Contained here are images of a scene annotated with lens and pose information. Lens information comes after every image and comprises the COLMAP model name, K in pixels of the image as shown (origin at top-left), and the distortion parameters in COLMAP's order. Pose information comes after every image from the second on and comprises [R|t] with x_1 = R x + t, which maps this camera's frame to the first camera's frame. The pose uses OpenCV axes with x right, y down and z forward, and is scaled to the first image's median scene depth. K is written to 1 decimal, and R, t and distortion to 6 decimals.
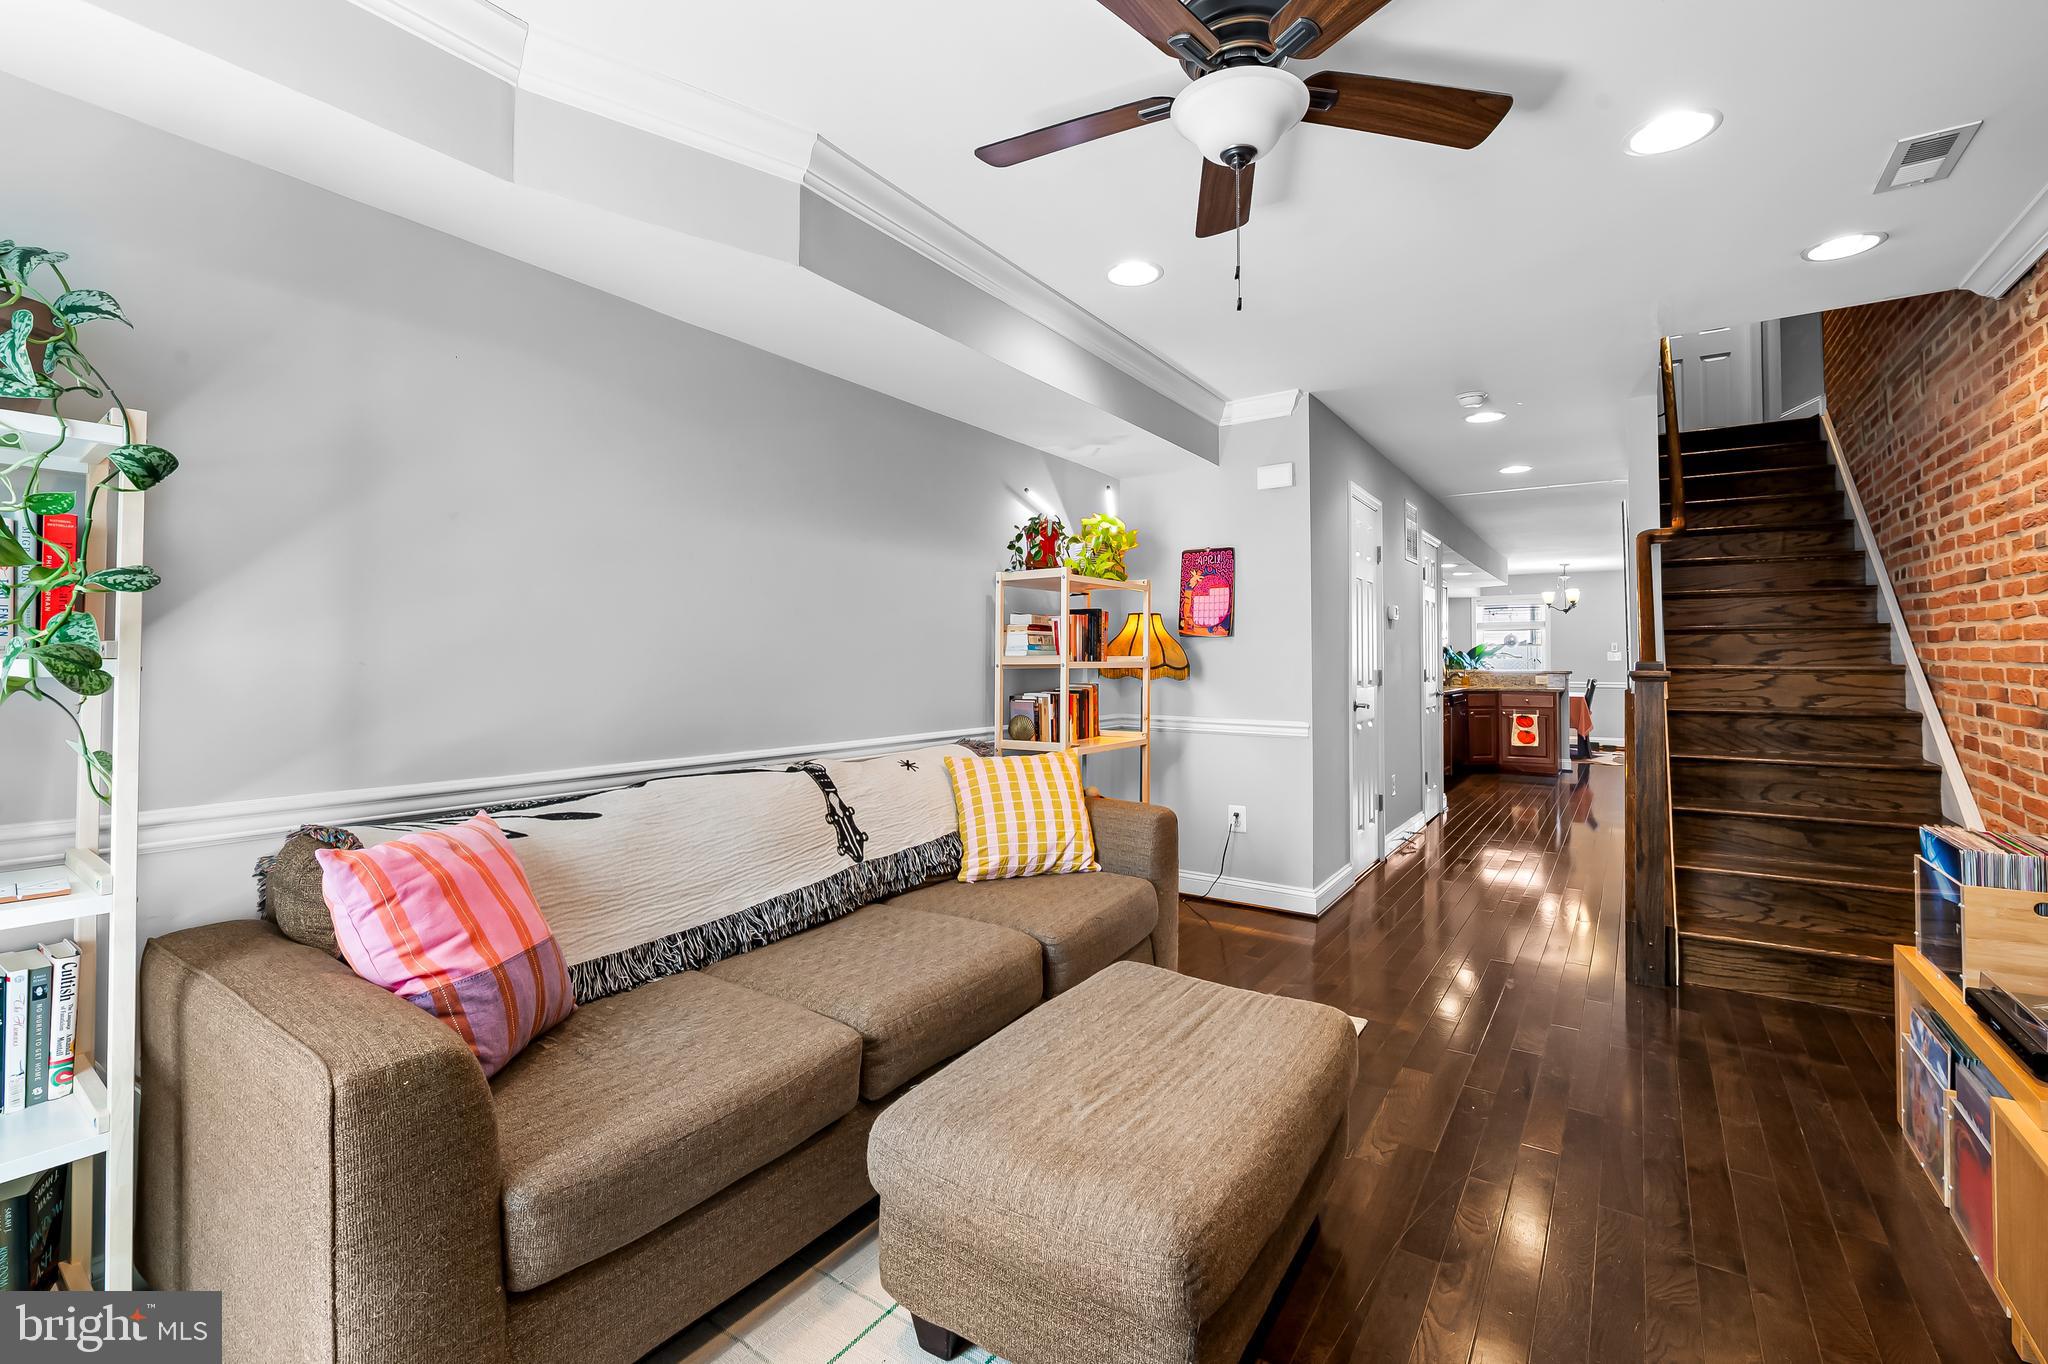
lens RADIAL K [[875.5, 0, 1037.8], [0, 875.5, 638.3], [0, 0, 1]] dist [-0.004310, -0.001510]
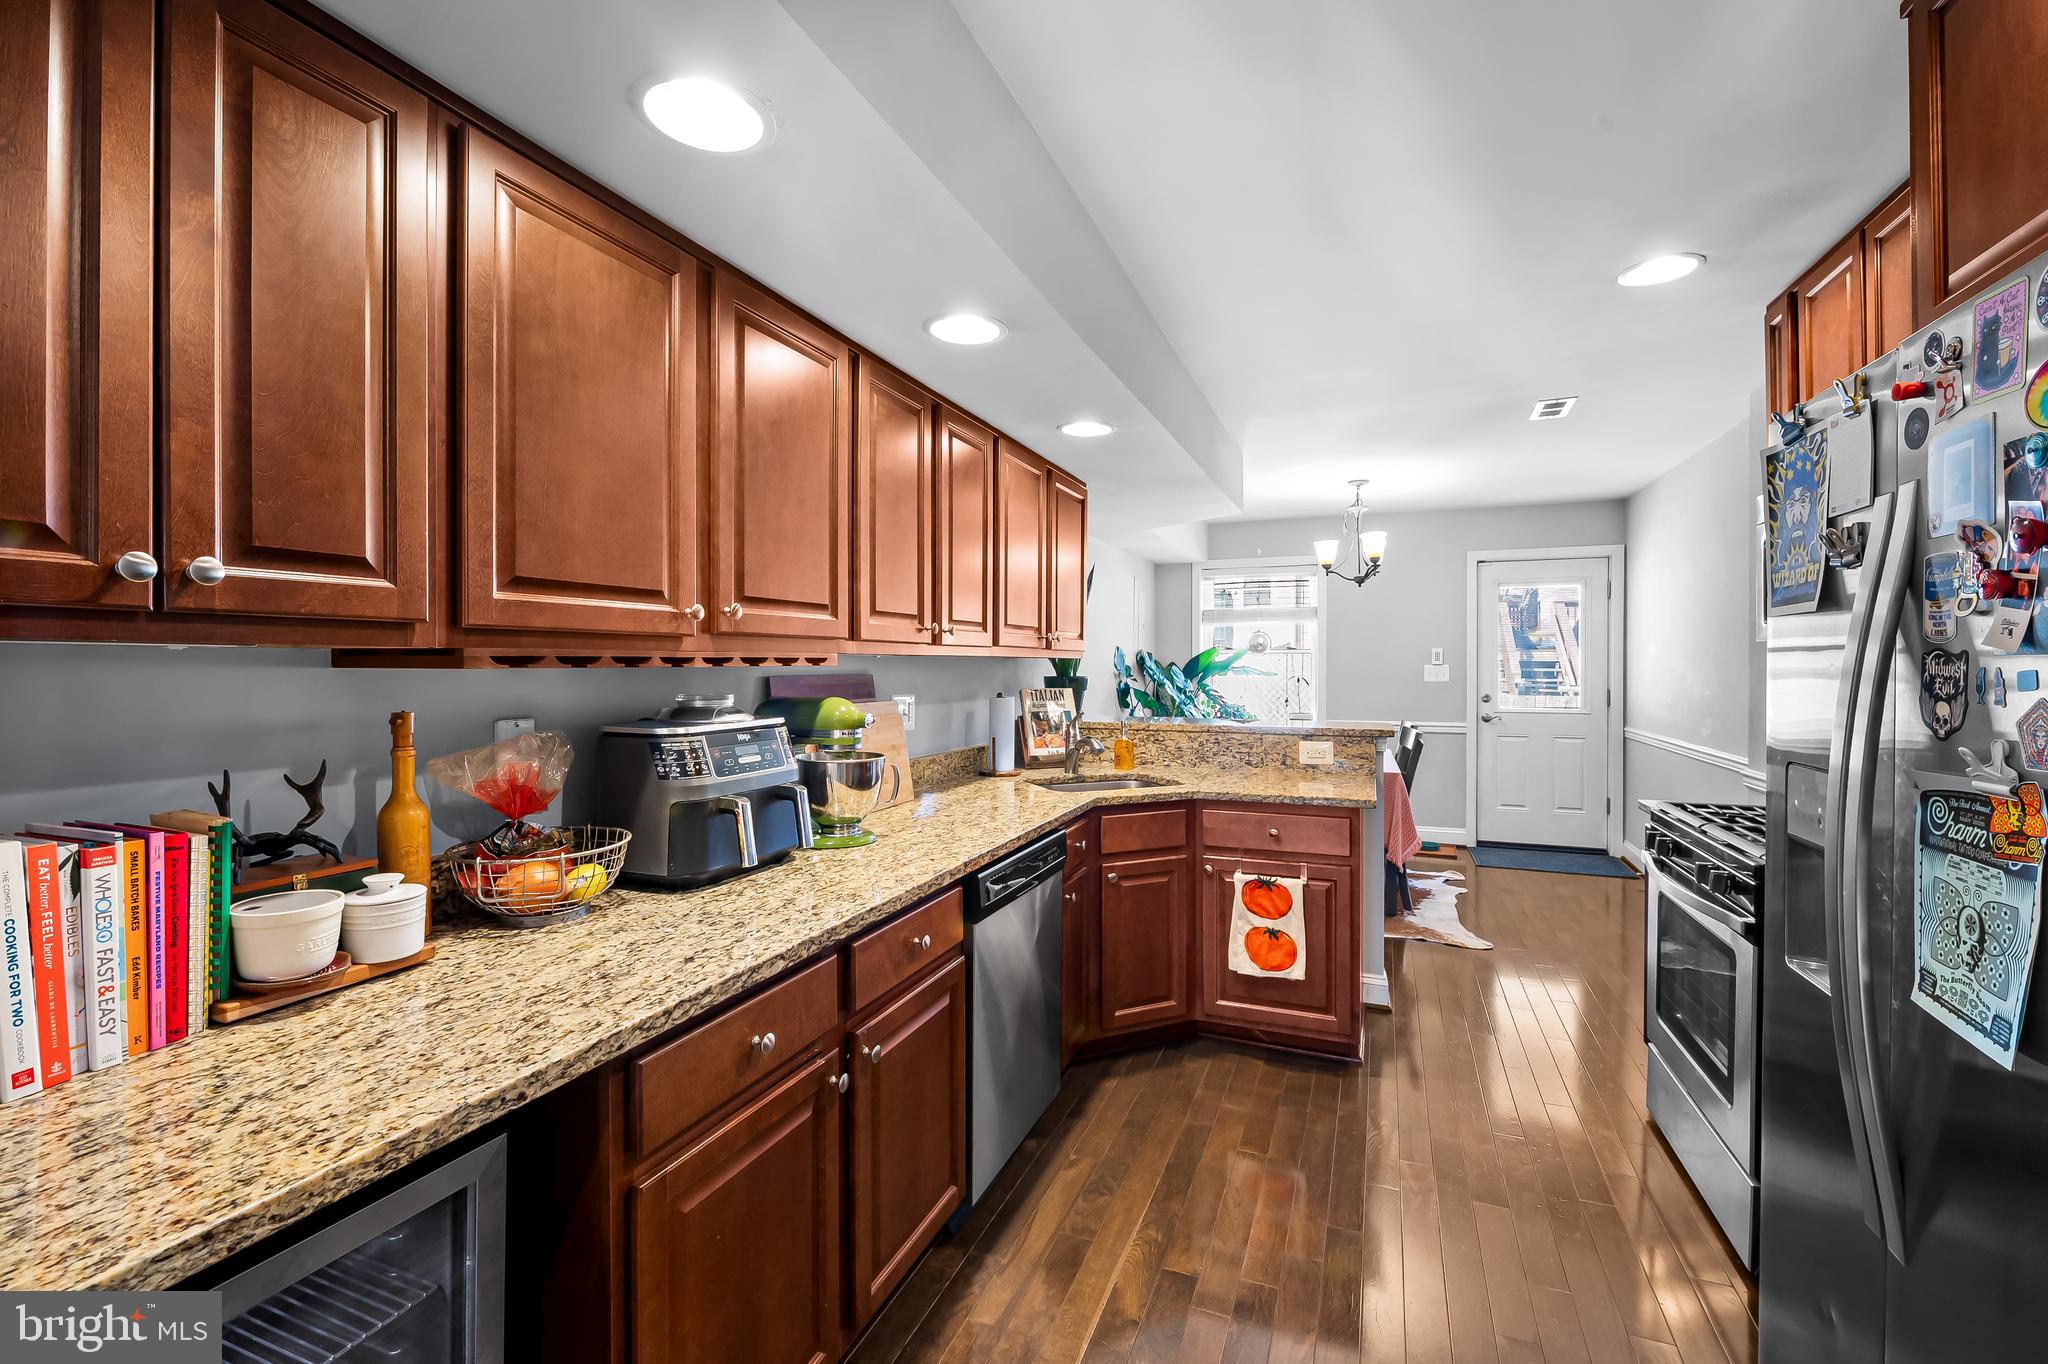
lens RADIAL K [[875.5, 0, 1028.4], [0, 875.5, 668.5], [0, 0, 1]] dist [-0.004310, -0.001510]
pose [[0.976734, -0.005296, 0.214388, 0.404239], [-0.001597, 0.999488, 0.031965, 0.001457], [-0.214447, -0.031564, 0.976225, 0.709848]]
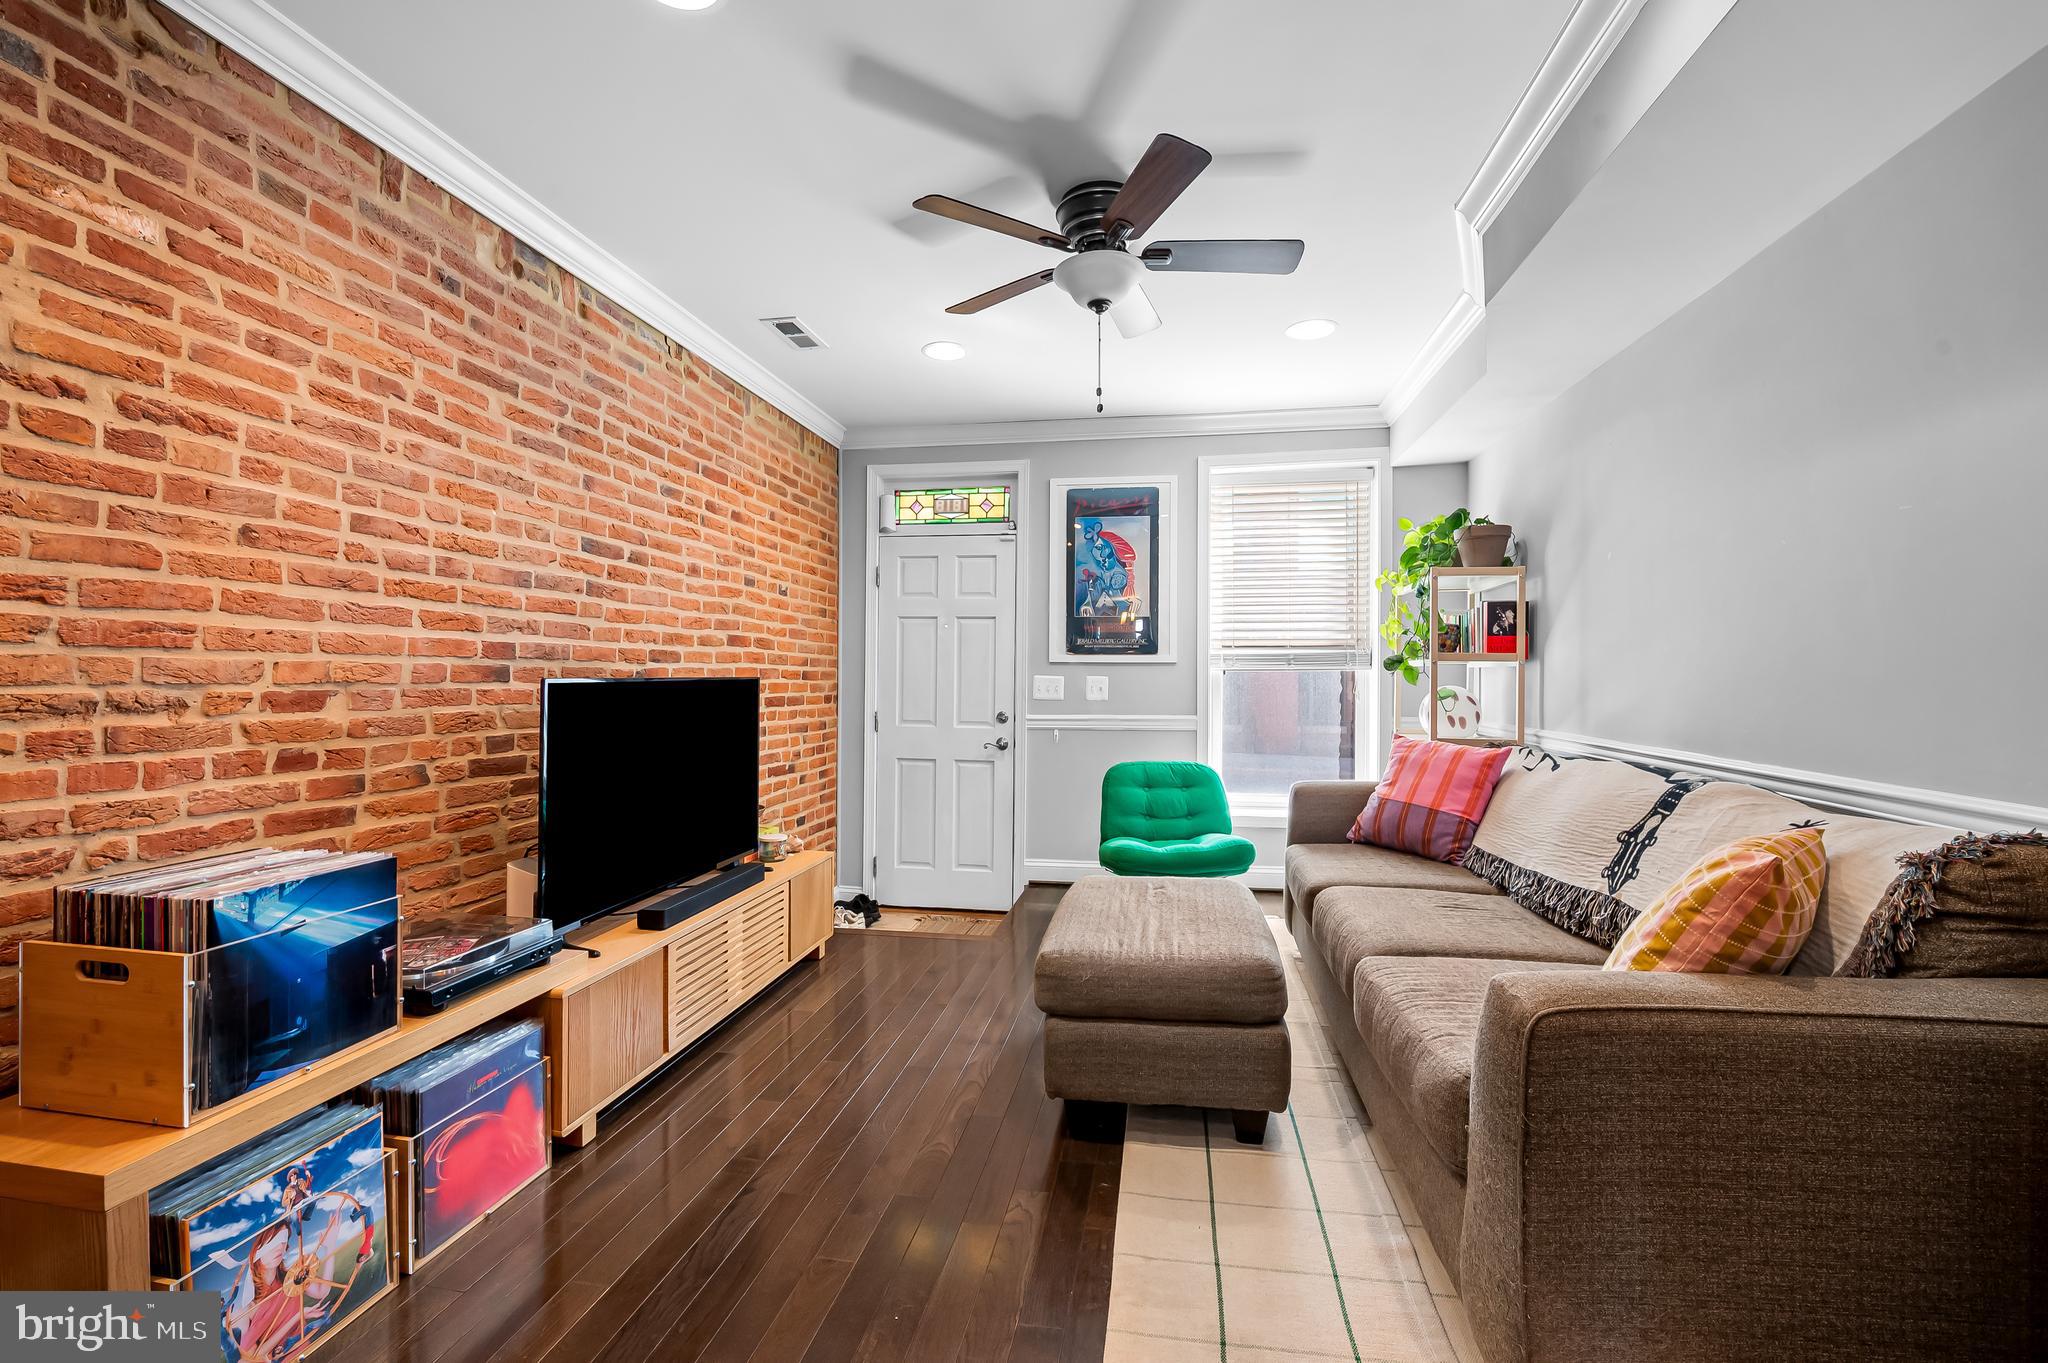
lens RADIAL K [[875.5, 0, 1015.3], [0, 875.5, 673.2], [0, 0, 1]] dist [-0.004310, -0.001510]
pose [[-0.915742, -0.007155, -0.401703, 0.174274], [0.004065, 0.999625, -0.027071, 0.018639], [0.401746, -0.026423, -0.915370, 0.418608]]
